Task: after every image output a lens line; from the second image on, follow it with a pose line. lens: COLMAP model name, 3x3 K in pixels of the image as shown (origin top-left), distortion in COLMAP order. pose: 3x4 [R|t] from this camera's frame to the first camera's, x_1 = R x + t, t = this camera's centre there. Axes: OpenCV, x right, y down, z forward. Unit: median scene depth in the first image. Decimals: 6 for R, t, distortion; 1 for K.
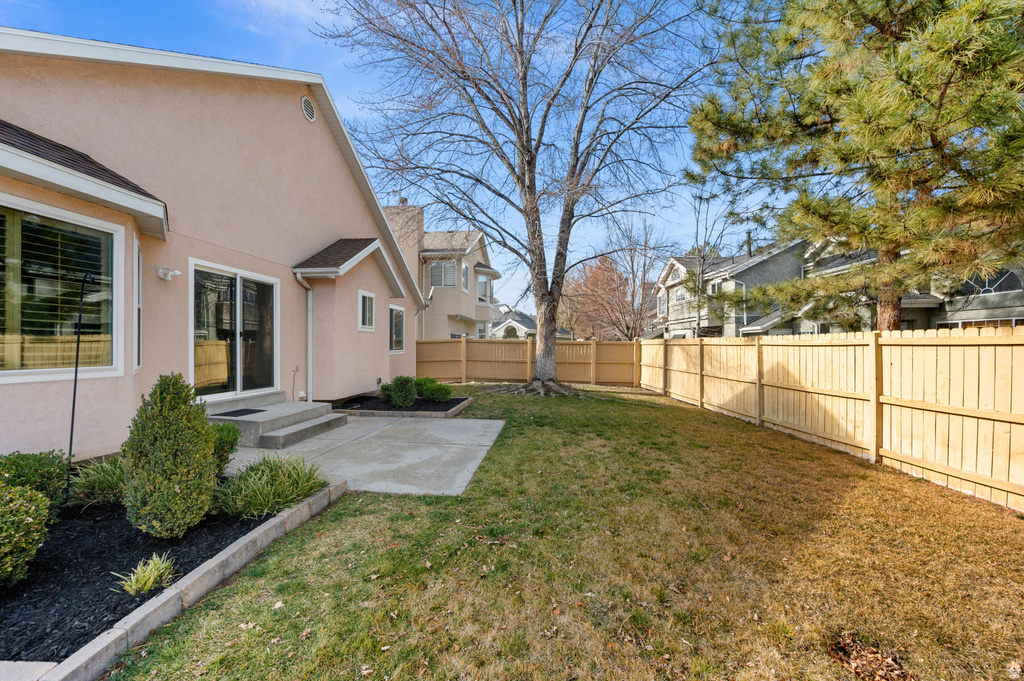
lens RADIAL K [[405.6, 0, 512.5], [0, 405.6, 346.0], [0, 0, 1]] dist [0.000234, -0.000122]
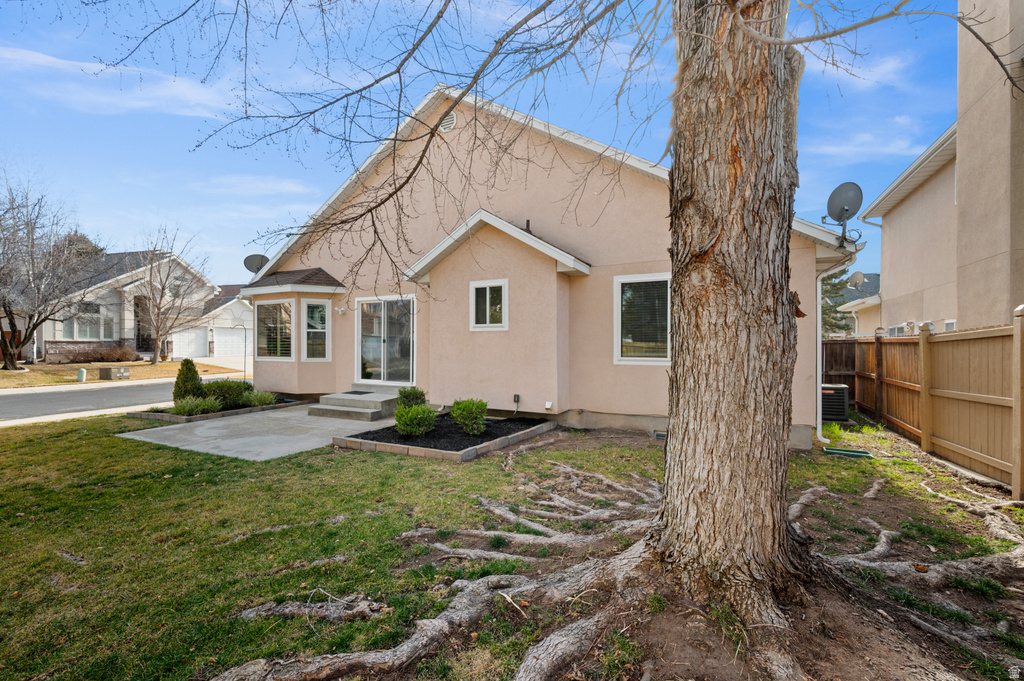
lens RADIAL K [[438.2, 0, 512.0], [0, 438.2, 340.5], [0, 0, 1]] dist [-0.001608, -0.000181]
pose [[-0.365233, -0.010884, -0.930853, 0.639673], [0.002131, 0.999919, -0.012528, -0.010271], [0.930914, -0.006559, -0.365180, 2.090797]]
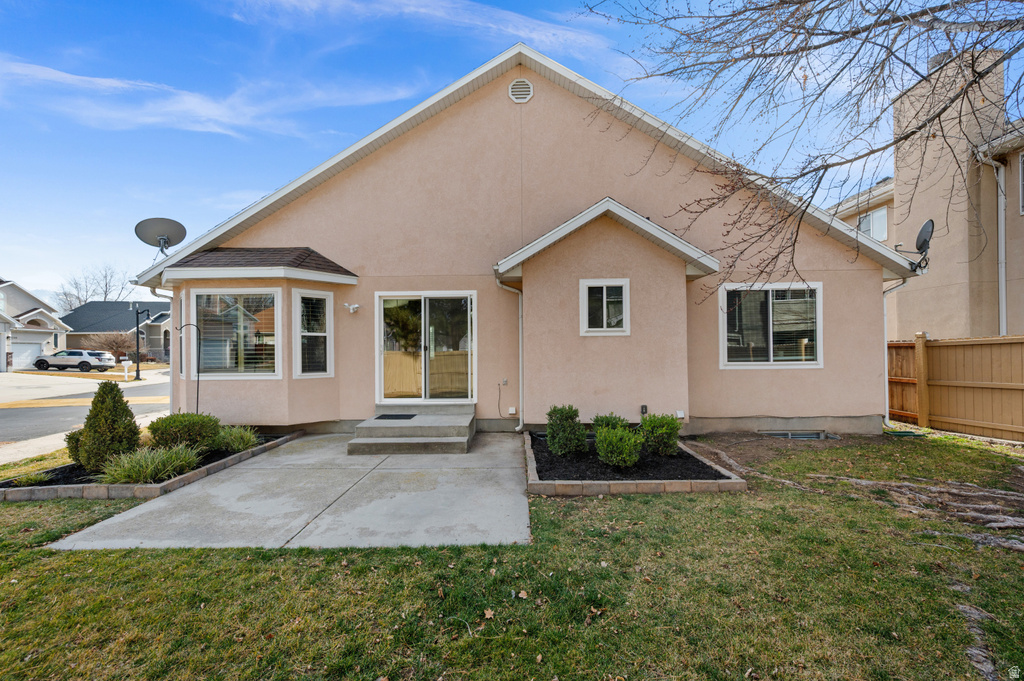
lens RADIAL K [[405.6, 0, 512.5], [0, 405.6, 346.0], [0, 0, 1]] dist [0.000234, -0.000122]
pose [[0.082135, -0.015020, -0.996508, 0.501643], [0.013210, 0.999815, -0.013981, -0.016516], [0.996534, -0.012015, 0.082318, 1.210856]]
